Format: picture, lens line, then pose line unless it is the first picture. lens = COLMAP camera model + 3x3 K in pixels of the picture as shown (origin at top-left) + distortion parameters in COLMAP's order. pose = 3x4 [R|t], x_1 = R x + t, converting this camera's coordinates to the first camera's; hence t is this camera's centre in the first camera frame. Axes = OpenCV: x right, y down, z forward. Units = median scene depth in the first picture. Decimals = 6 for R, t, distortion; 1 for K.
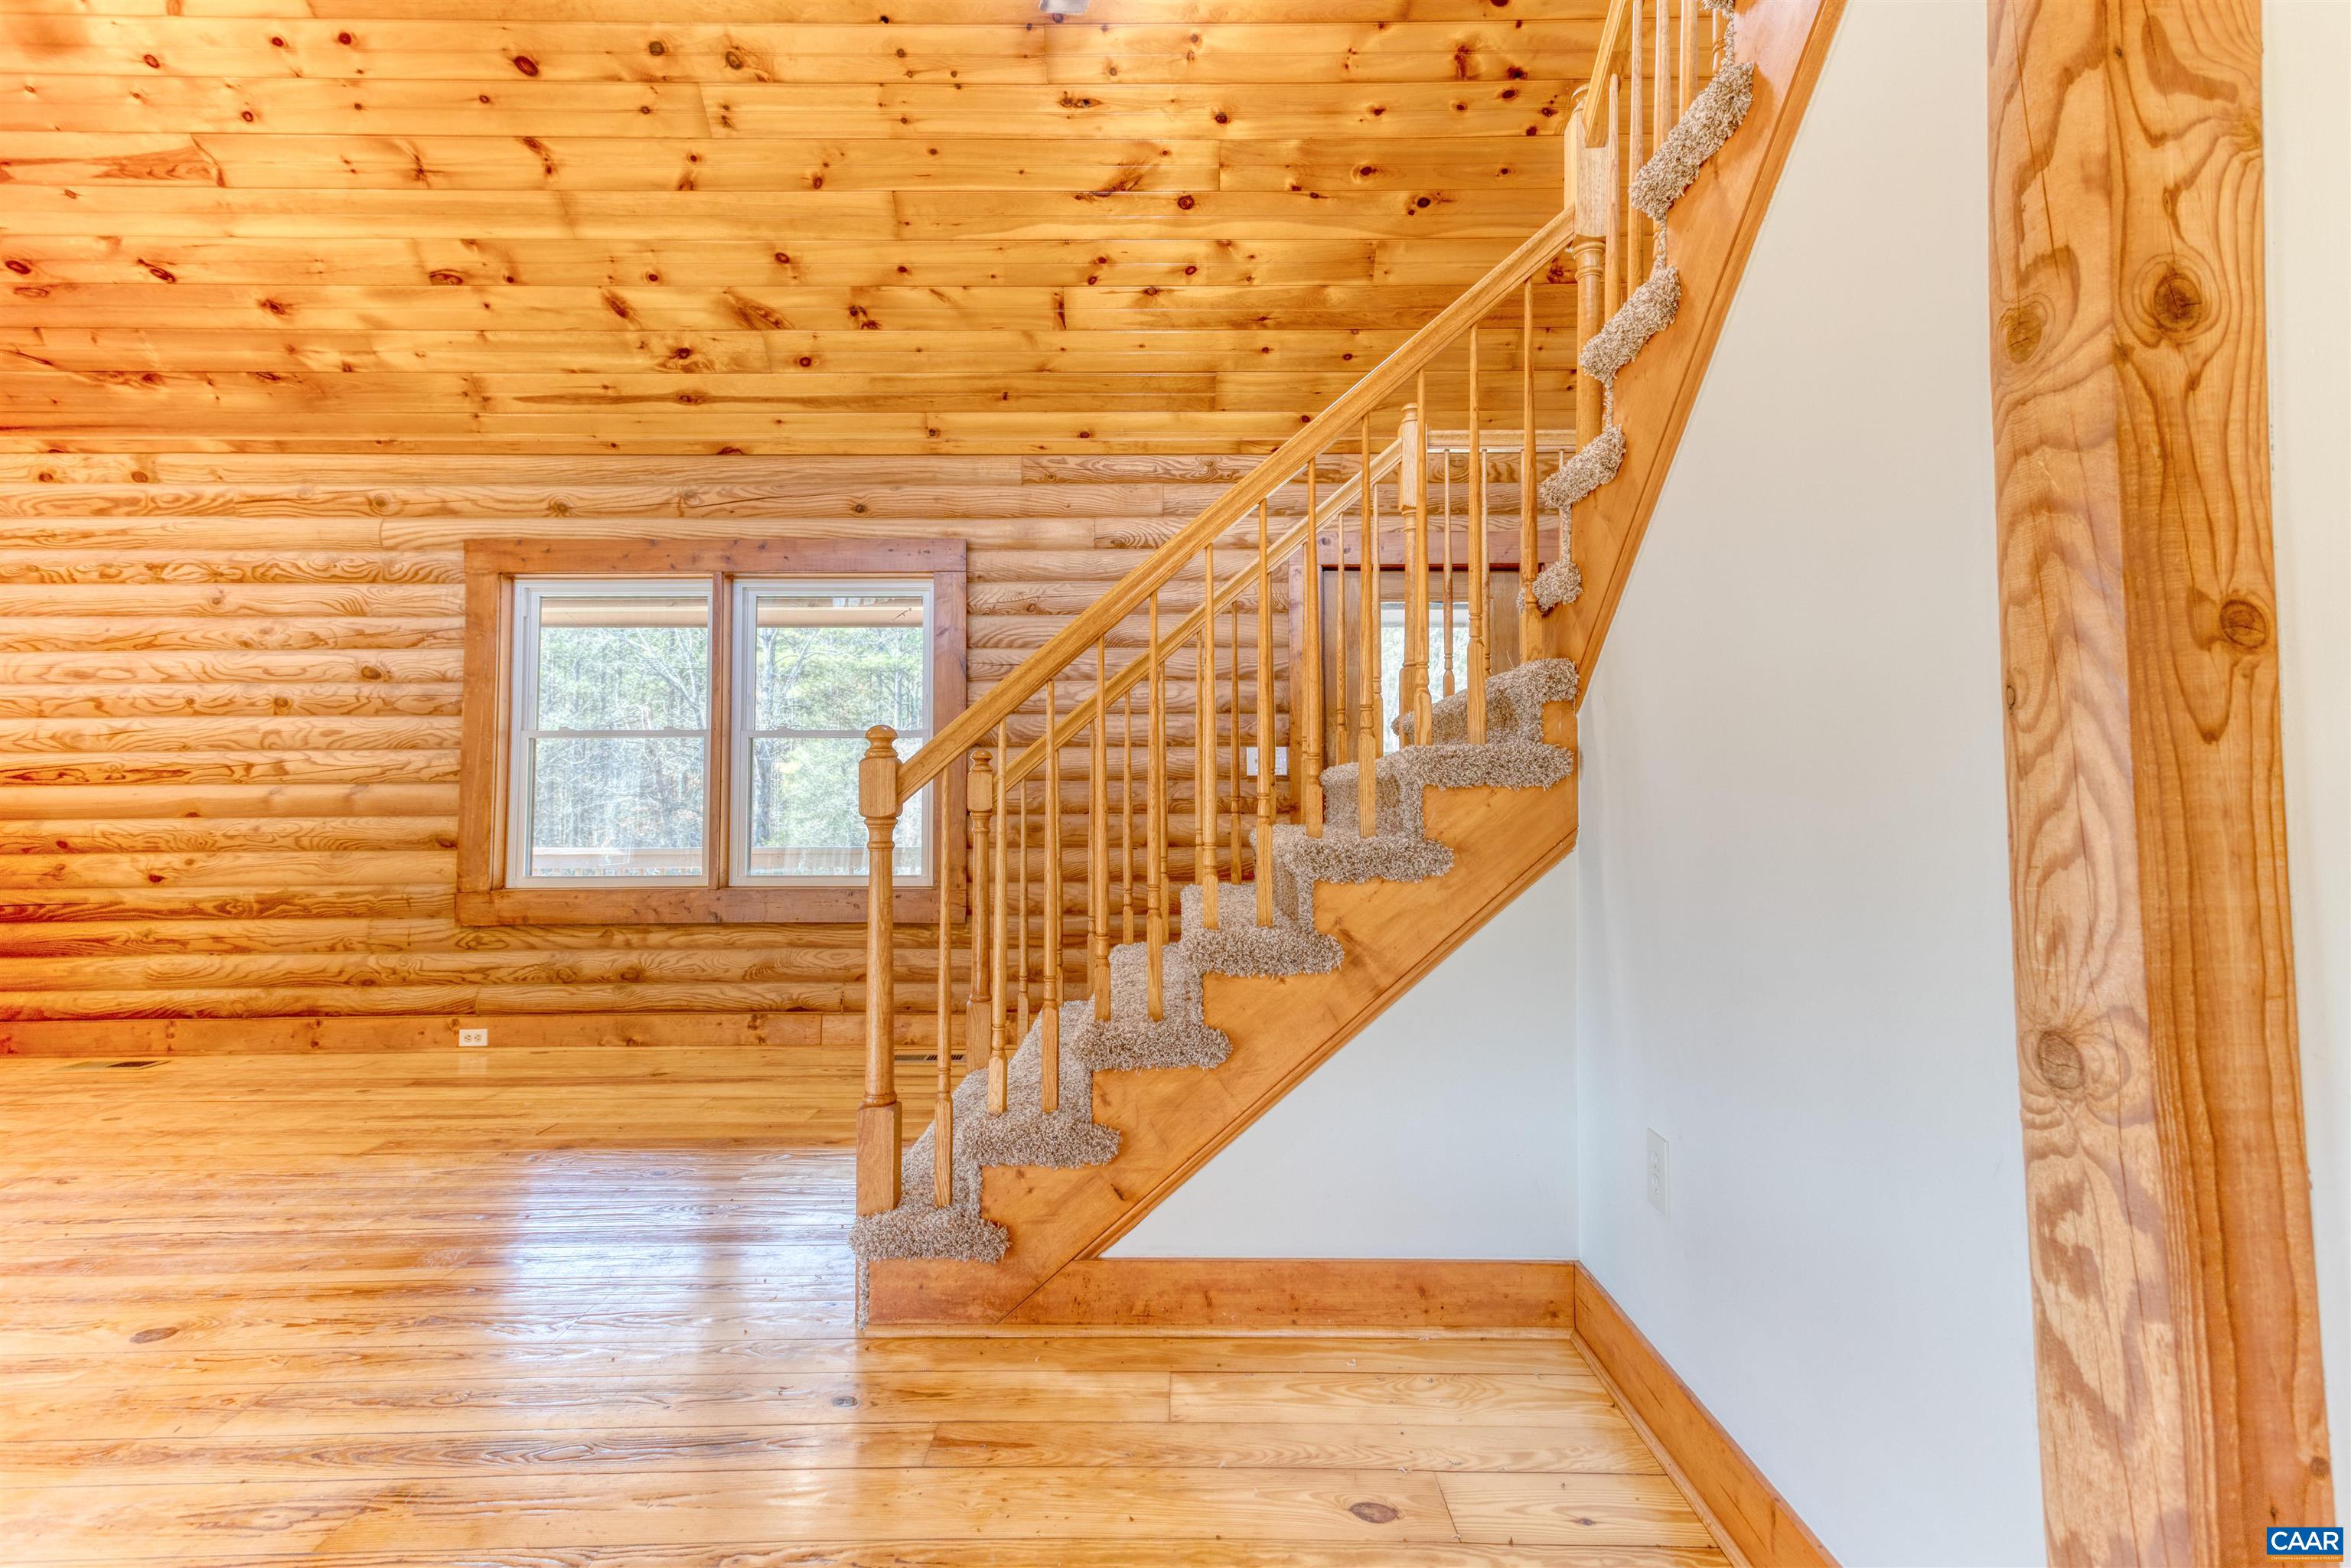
lens RADIAL K [[1160.4, 0, 1168.7], [0, 1160.4, 758.5], [0, 0, 1]] dist [0.021271, 0.007711]
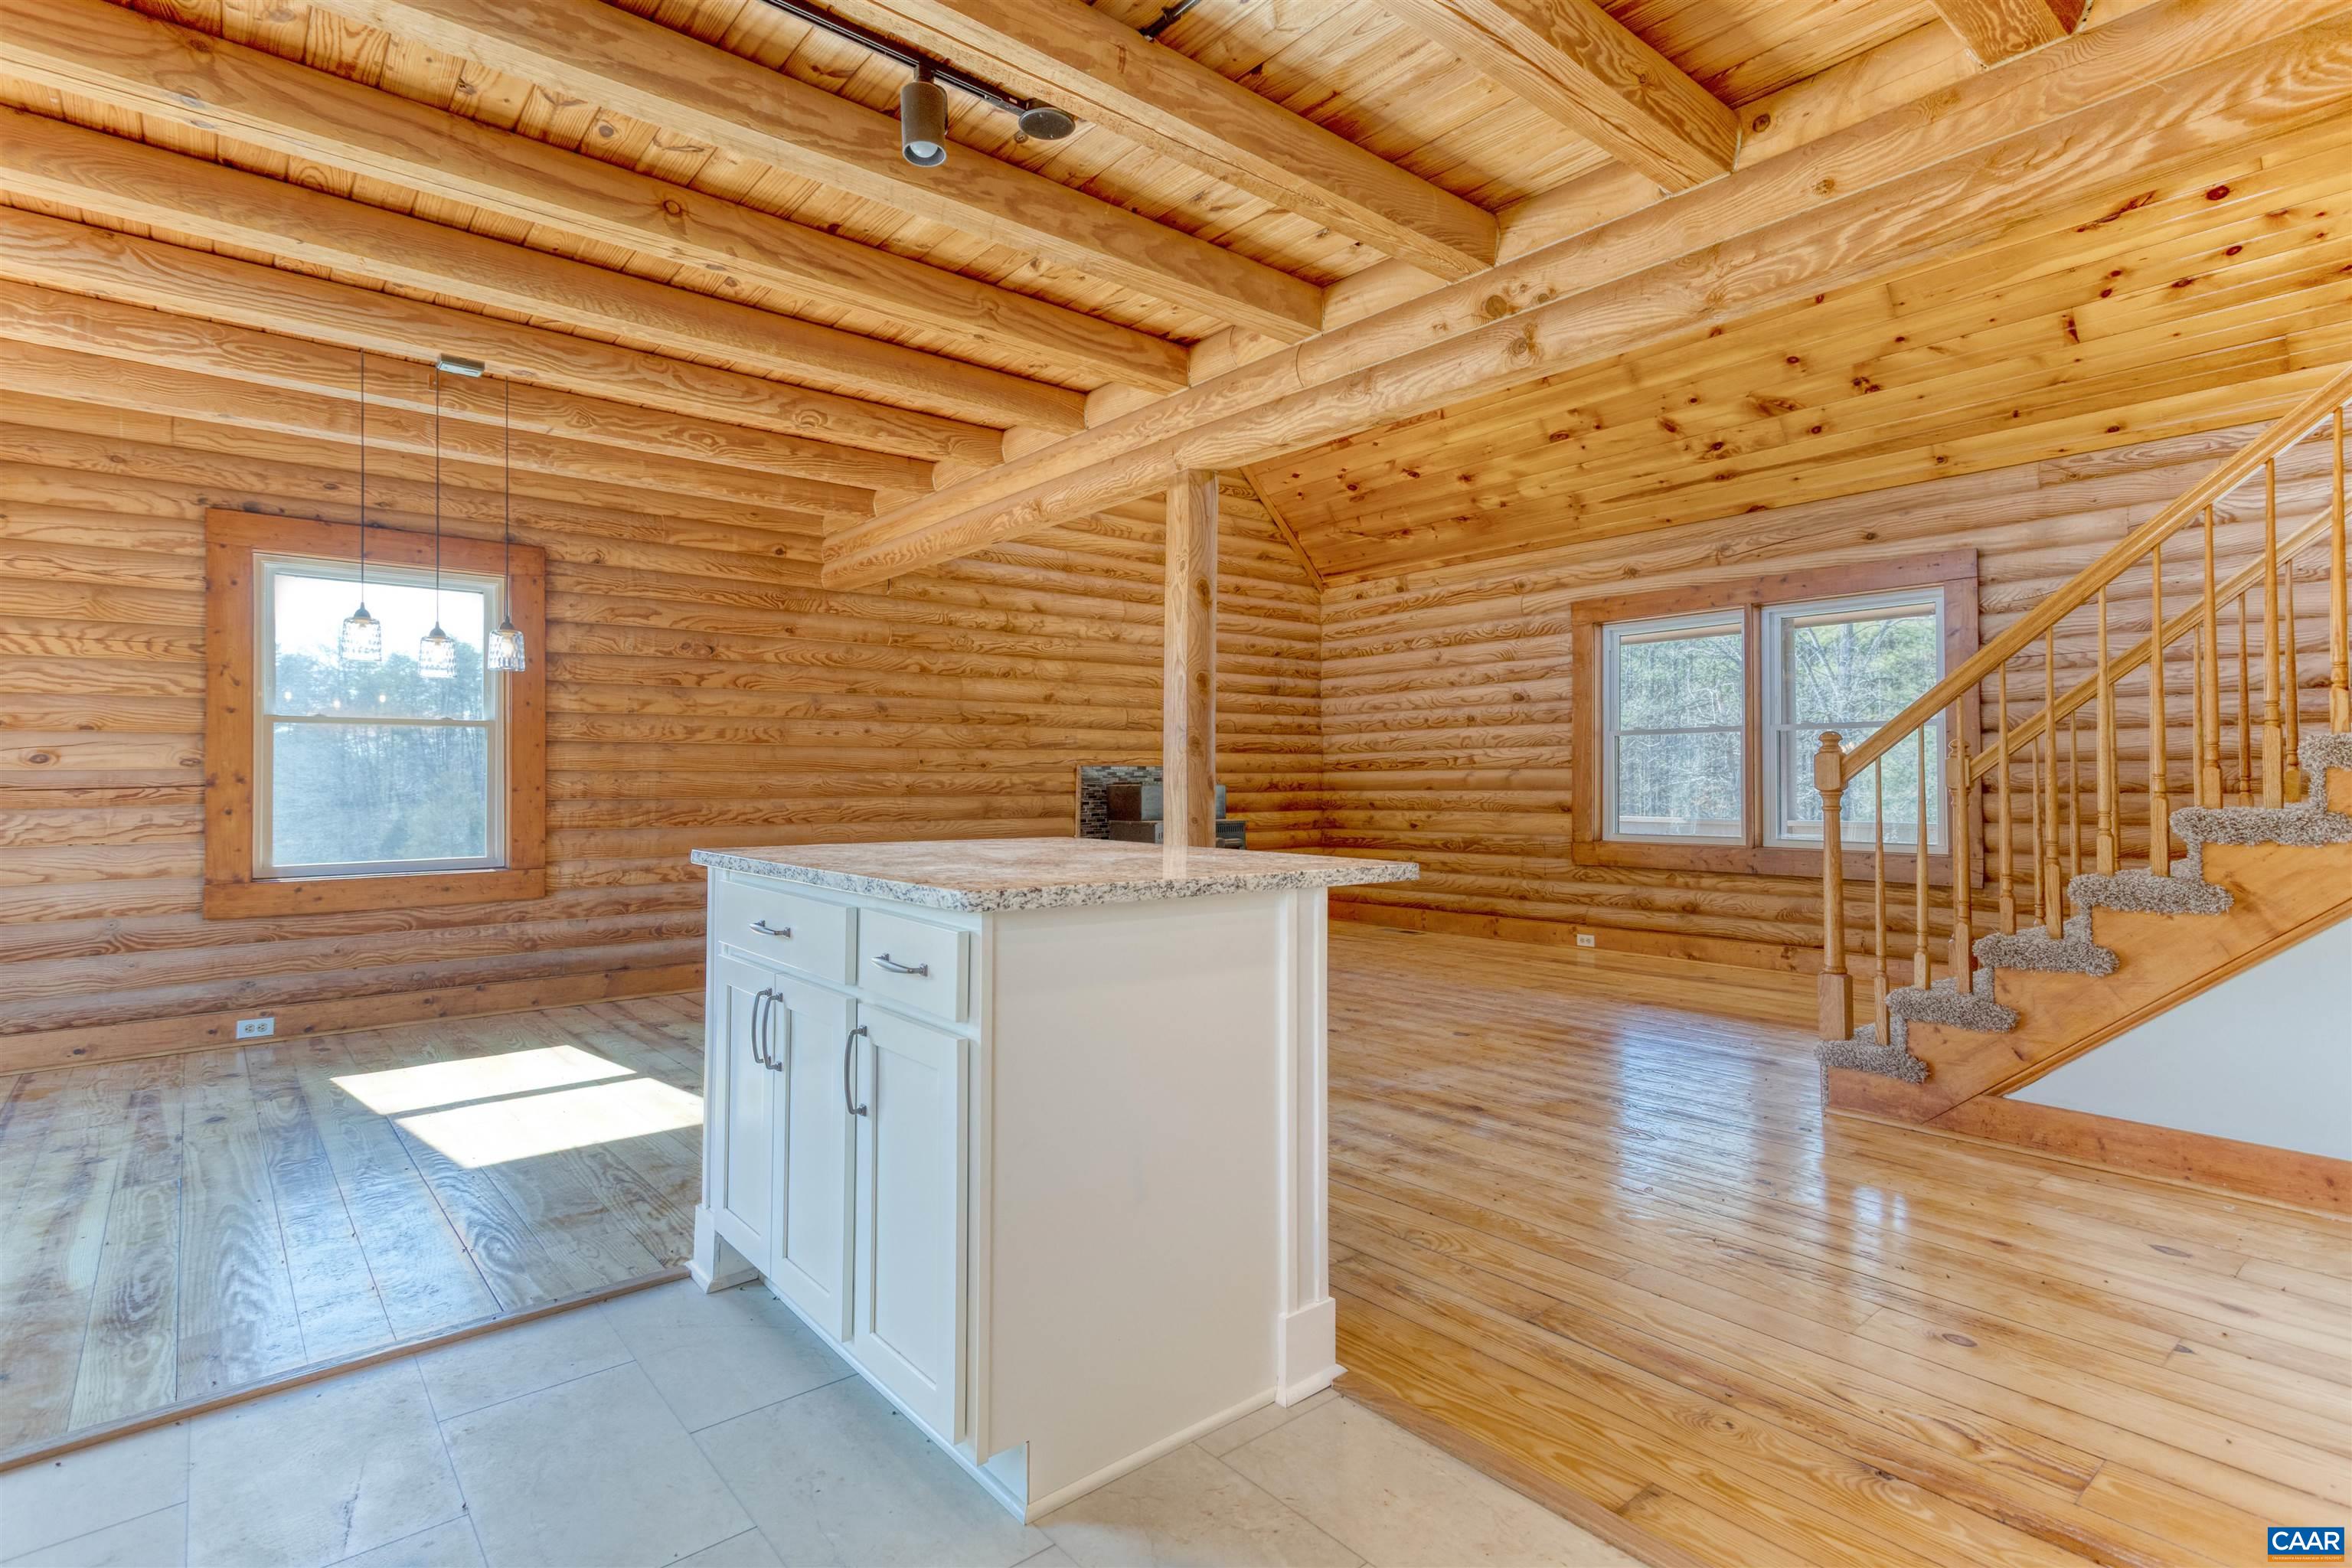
lens RADIAL K [[1152.9, 0, 1171.2], [0, 1152.9, 759.1], [0, 0, 1]] dist [0.020149, 0.008561]
pose [[0.648463, -0.014091, -0.761116, 0.179098], [0.027706, 0.999603, 0.005098, -0.012035], [0.760742, -0.024393, 0.648596, -0.334582]]
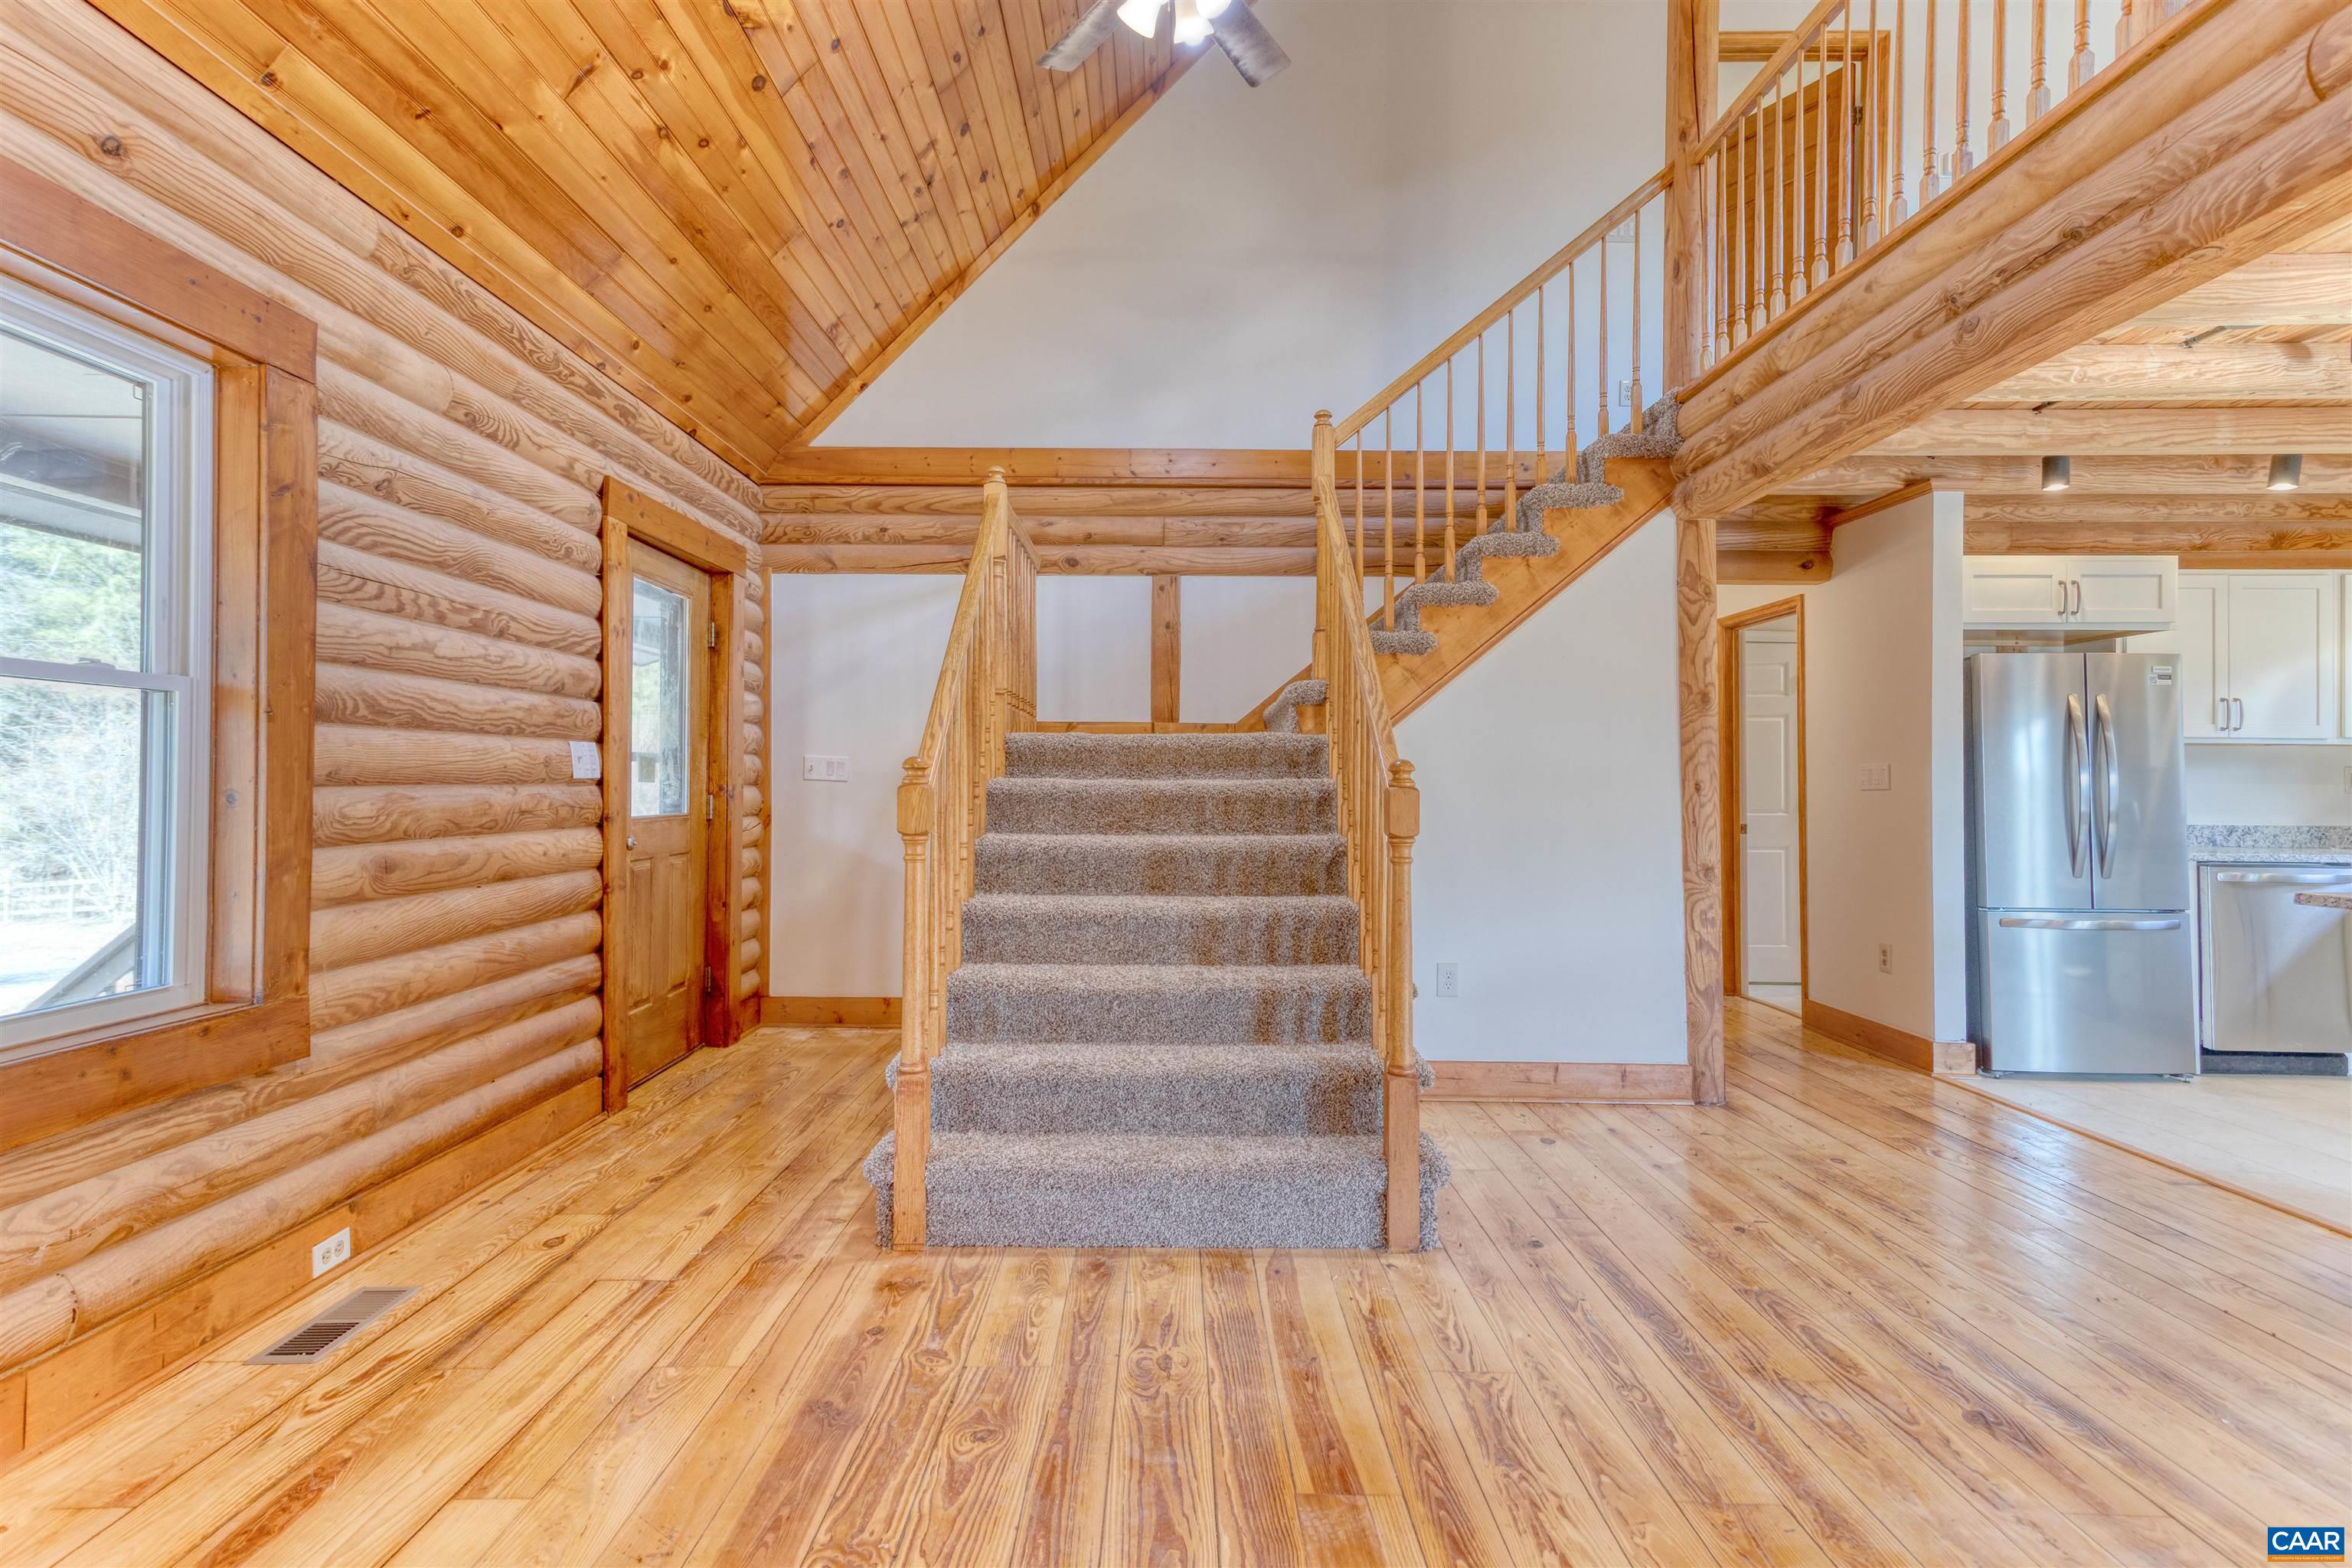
lens RADIAL K [[1184.4, 0, 1169.4], [0, 1184.4, 760.4], [0, 0, 1]] dist [0.027007, 0.008002]
pose [[-0.008852, 0.020785, 0.999745, -0.725366], [-0.041568, 0.998912, -0.021136, 0.003498], [-0.999096, -0.041744, -0.007979, 0.617592]]
